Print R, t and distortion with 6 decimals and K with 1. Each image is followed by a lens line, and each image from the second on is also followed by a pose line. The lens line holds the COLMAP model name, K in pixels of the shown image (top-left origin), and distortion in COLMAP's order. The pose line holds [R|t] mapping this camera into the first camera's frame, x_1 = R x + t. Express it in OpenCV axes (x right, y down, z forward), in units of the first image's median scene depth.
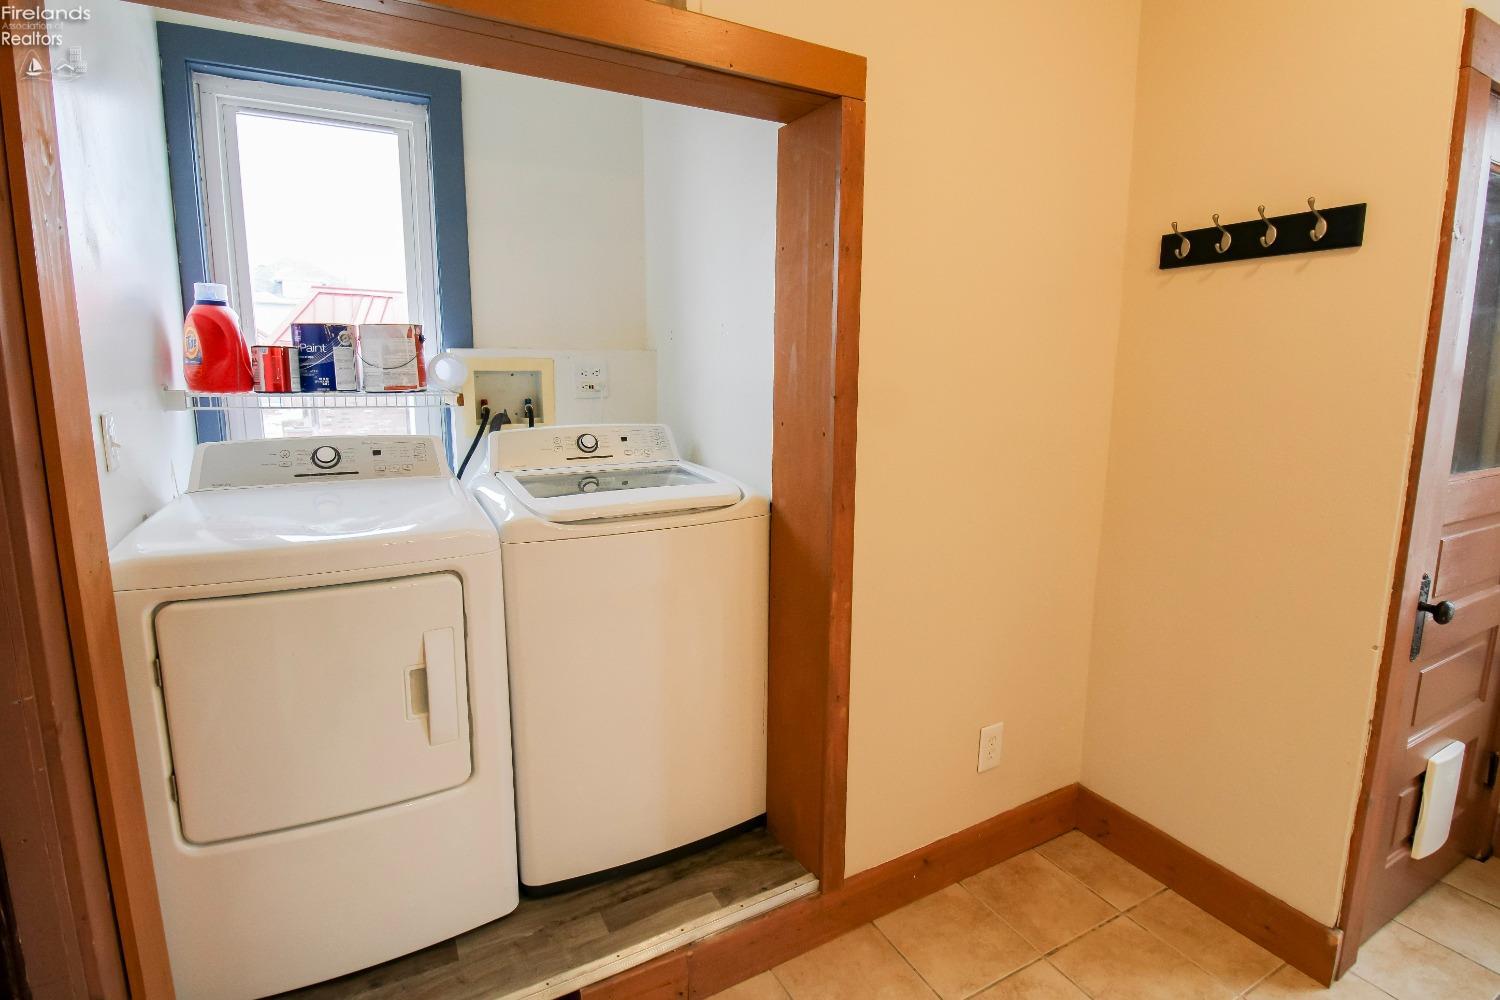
lens RADIAL K [[711.6, 0, 760.4], [0, 711.6, 487.7], [0, 0, 1]] dist [0.000788, -0.015427]
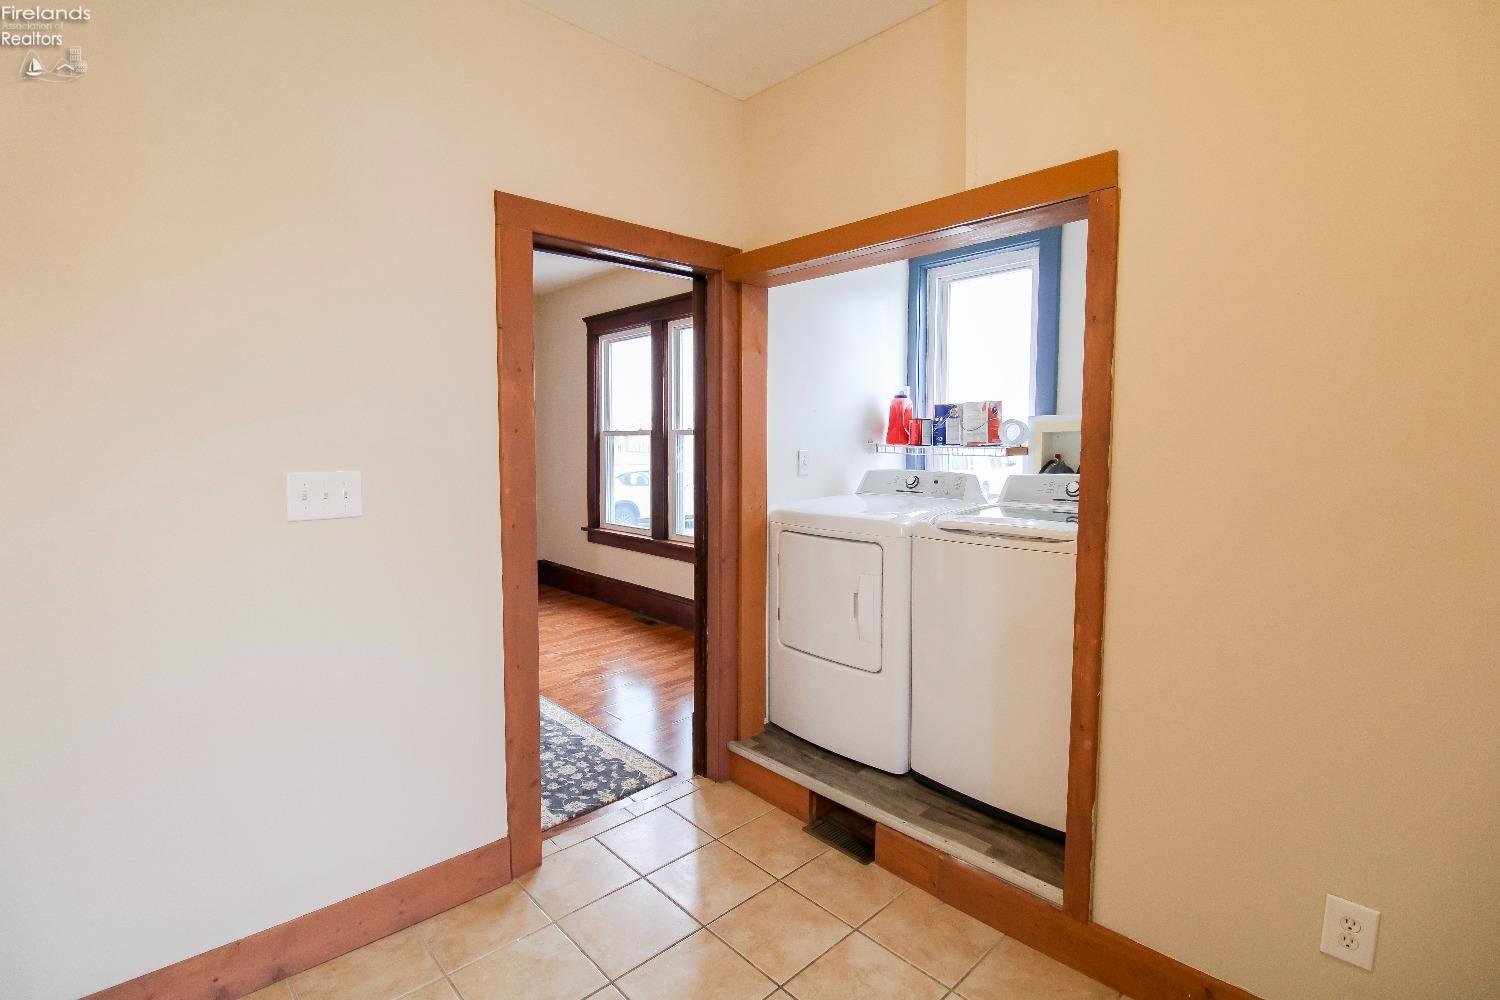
lens RADIAL K [[711.6, 0, 760.4], [0, 711.6, 487.7], [0, 0, 1]] dist [0.000788, -0.015427]
pose [[0.254230, 0.058408, -0.965378, 0.953161], [-0.154667, 0.987783, 0.019032, -0.004982], [0.954696, 0.144474, 0.260158, 0.201124]]
